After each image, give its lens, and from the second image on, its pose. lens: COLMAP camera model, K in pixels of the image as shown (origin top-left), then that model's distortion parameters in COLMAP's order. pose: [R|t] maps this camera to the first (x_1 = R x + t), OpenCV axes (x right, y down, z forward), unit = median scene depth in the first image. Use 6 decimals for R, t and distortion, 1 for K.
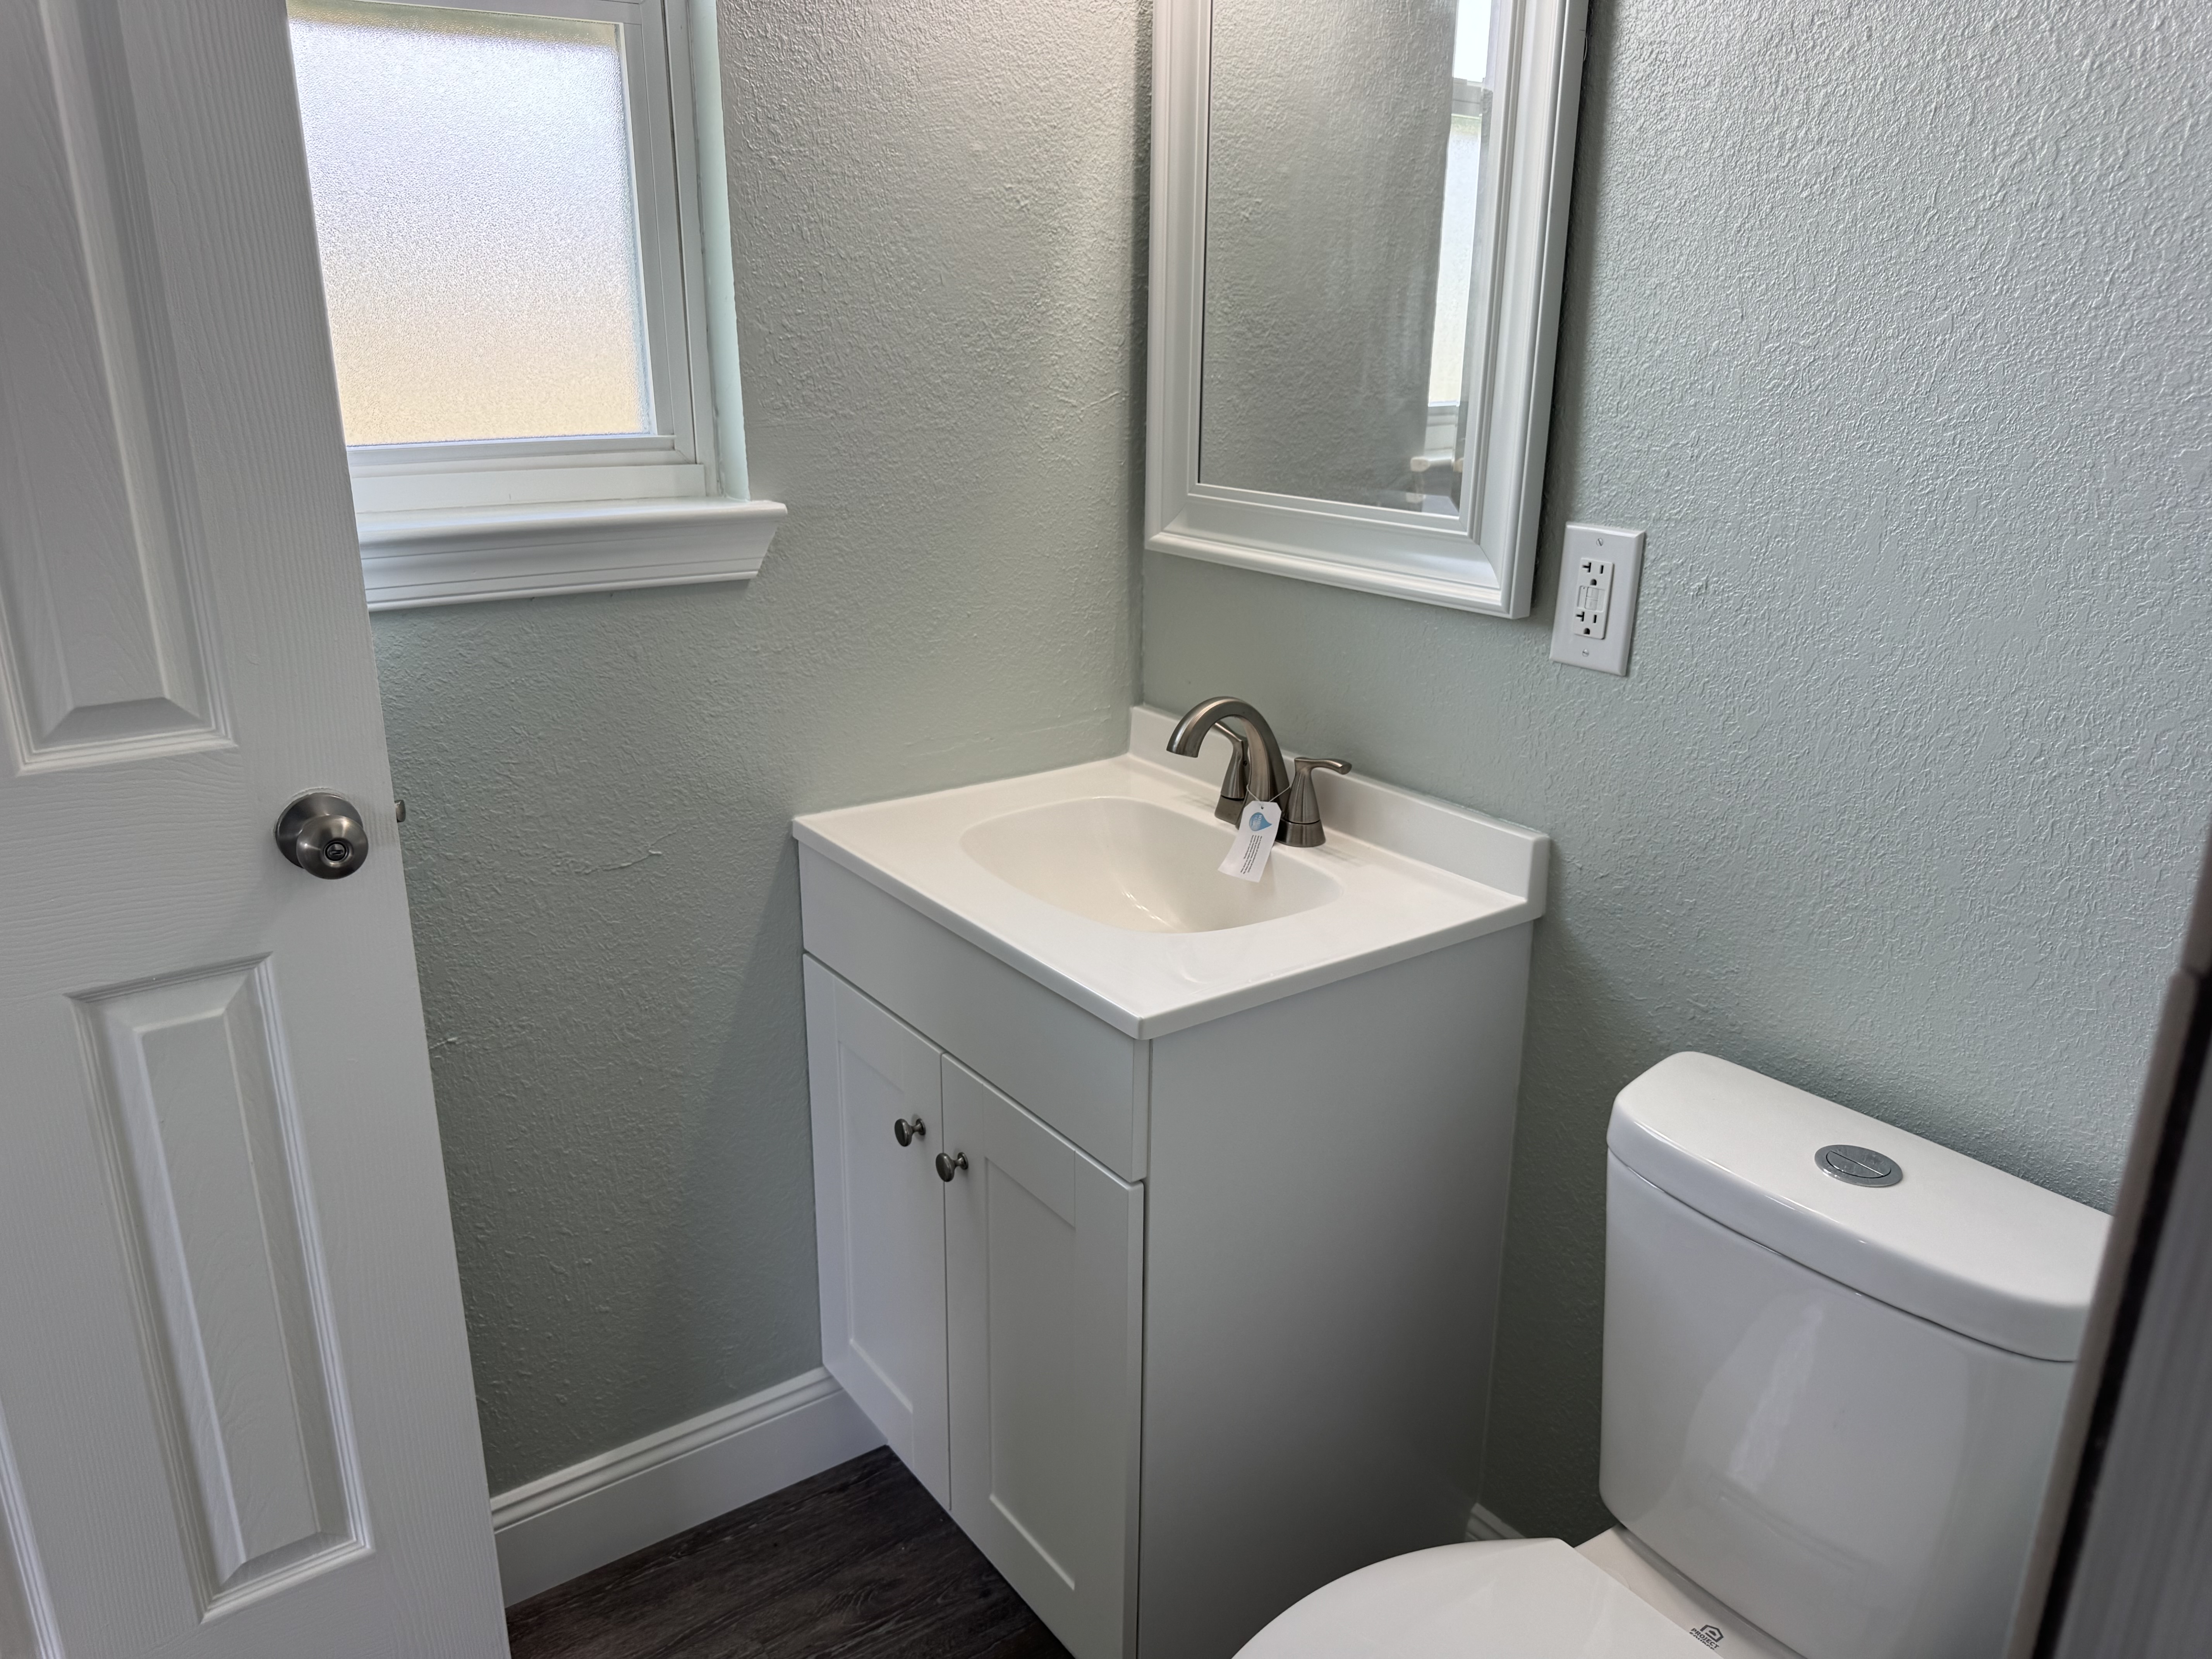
lens RADIAL K [[1576.5, 0, 1104.6], [0, 1576.5, 811.3], [0, 0, 1]] dist [0.122215, -0.176010]
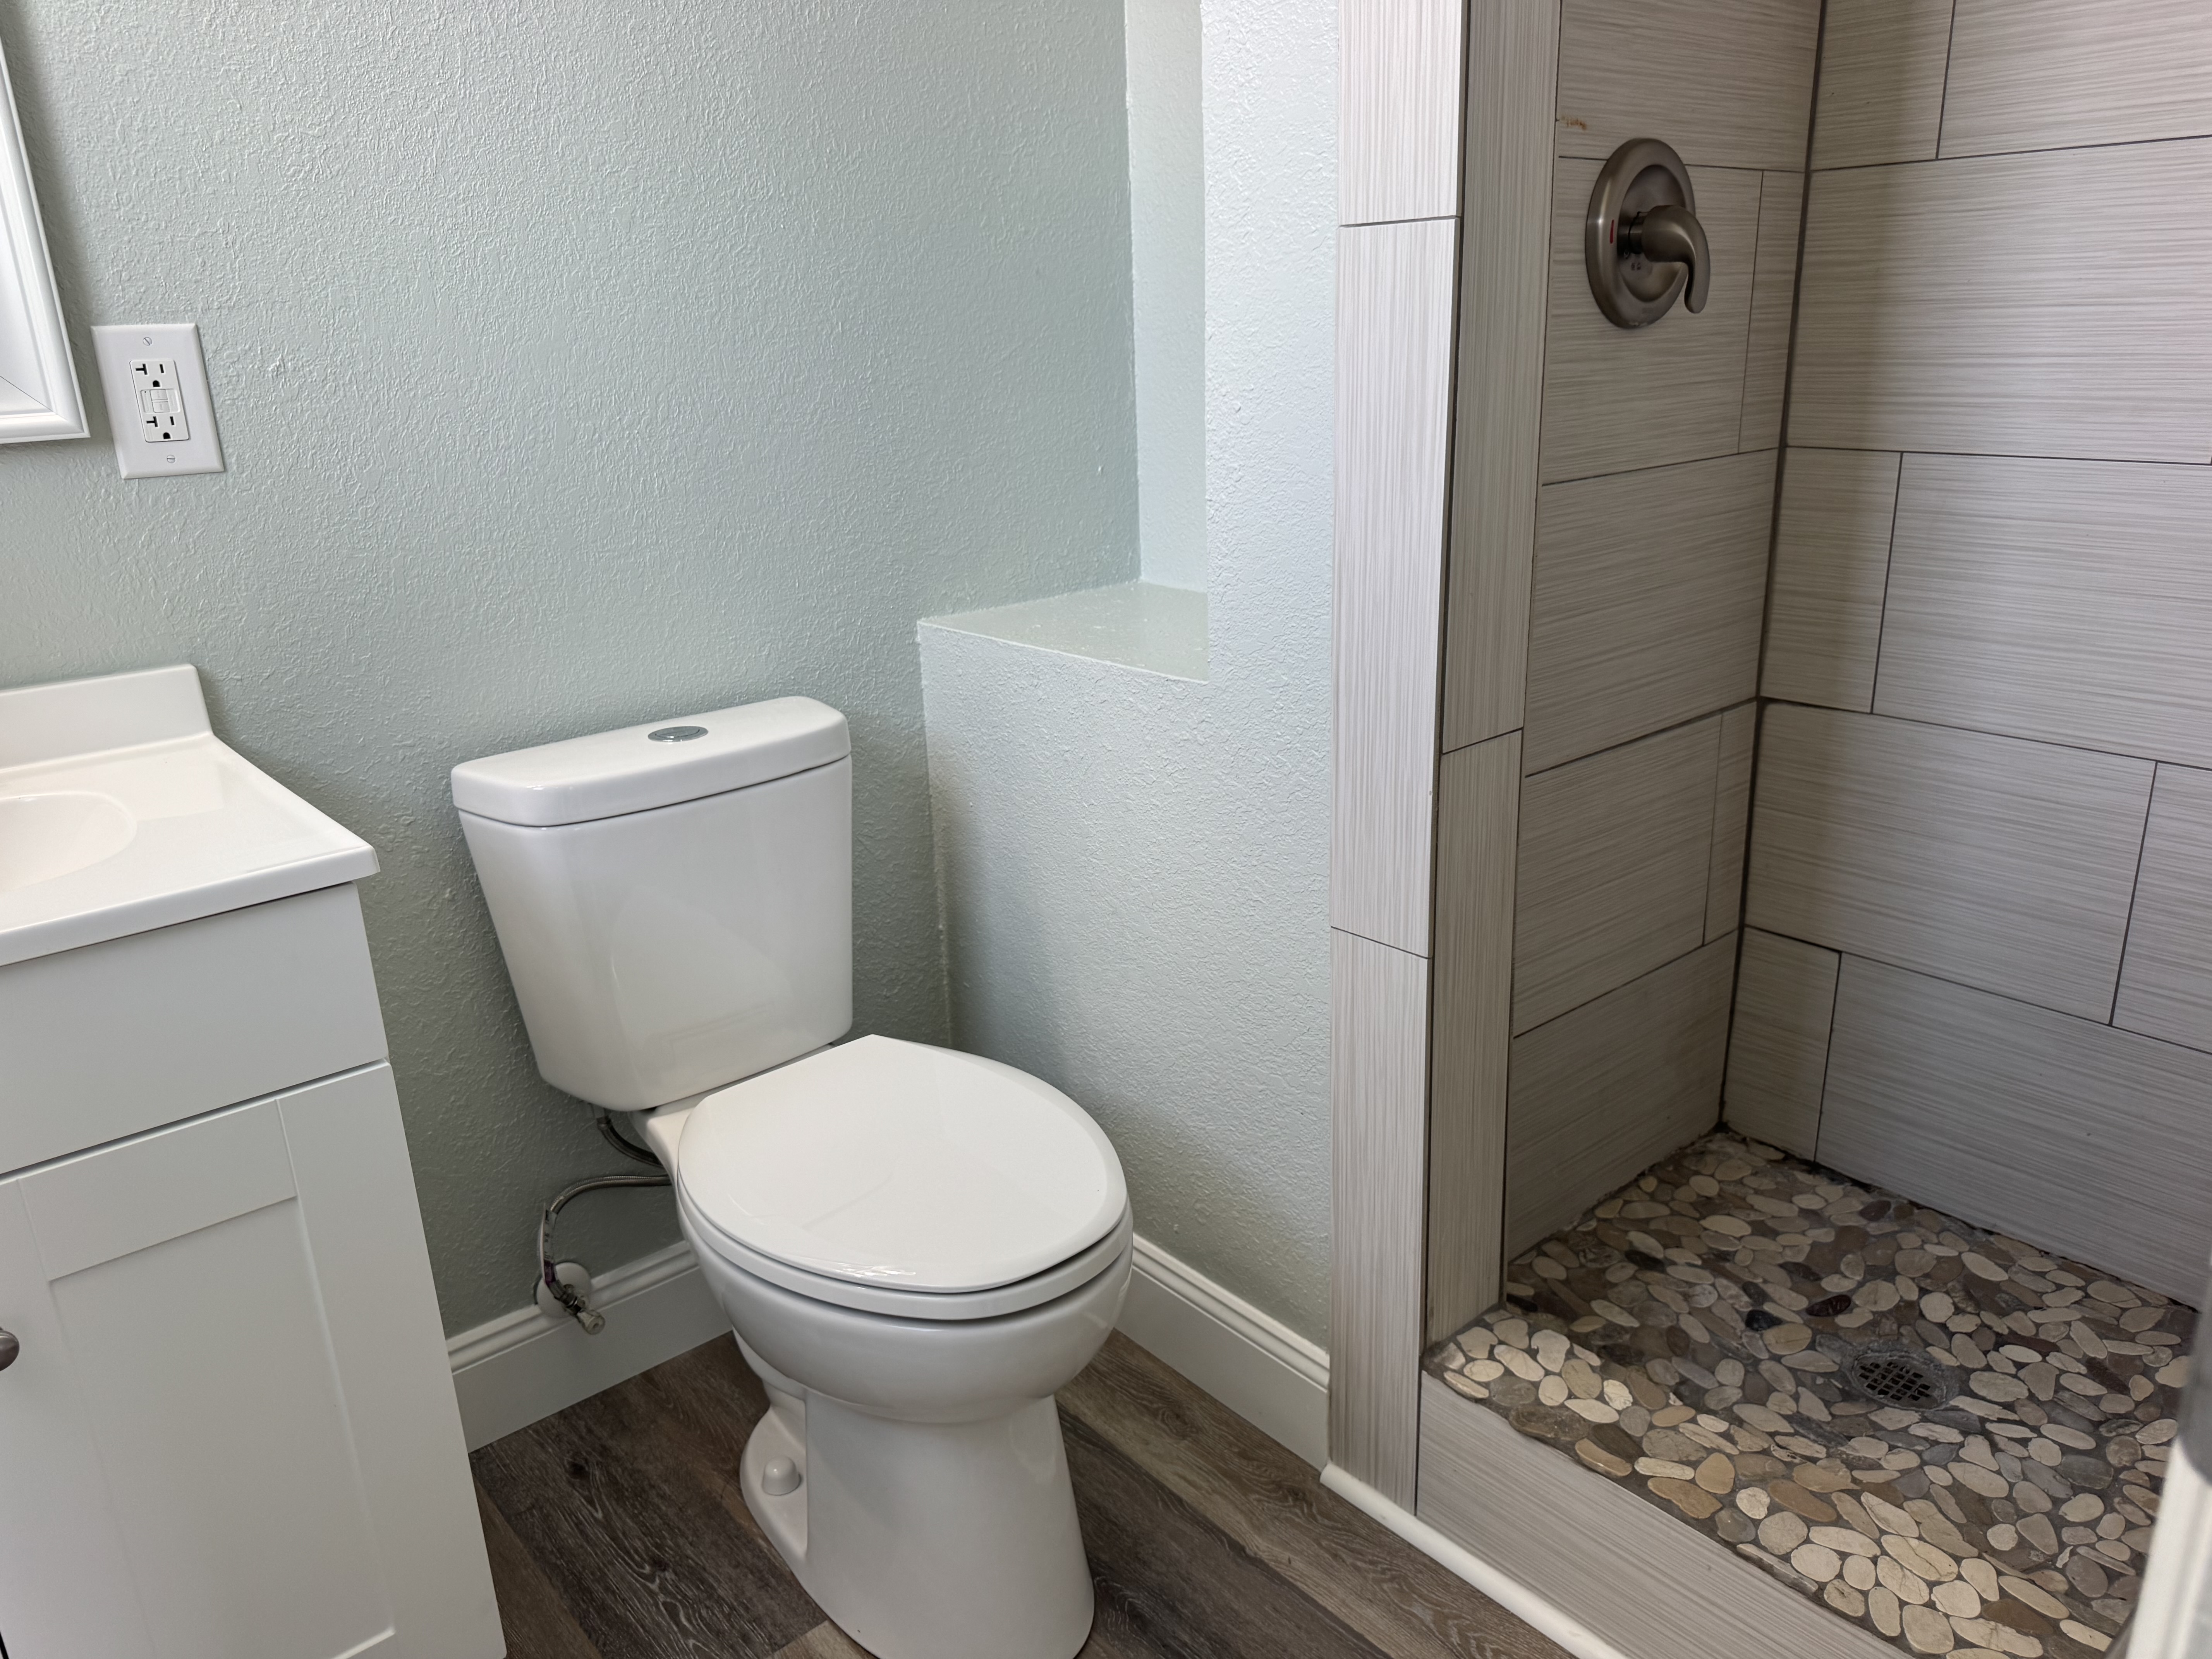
lens RADIAL K [[1577.2, 0, 1098.7], [0, 1577.2, 832.1], [0, 0, 1]] dist [0.010405, -0.023579]
pose [[-0.077705, -0.320817, 0.943948, -0.781777], [0.333531, 0.883891, 0.327861, -0.027323], [-0.939531, 0.340313, 0.038320, 0.551115]]
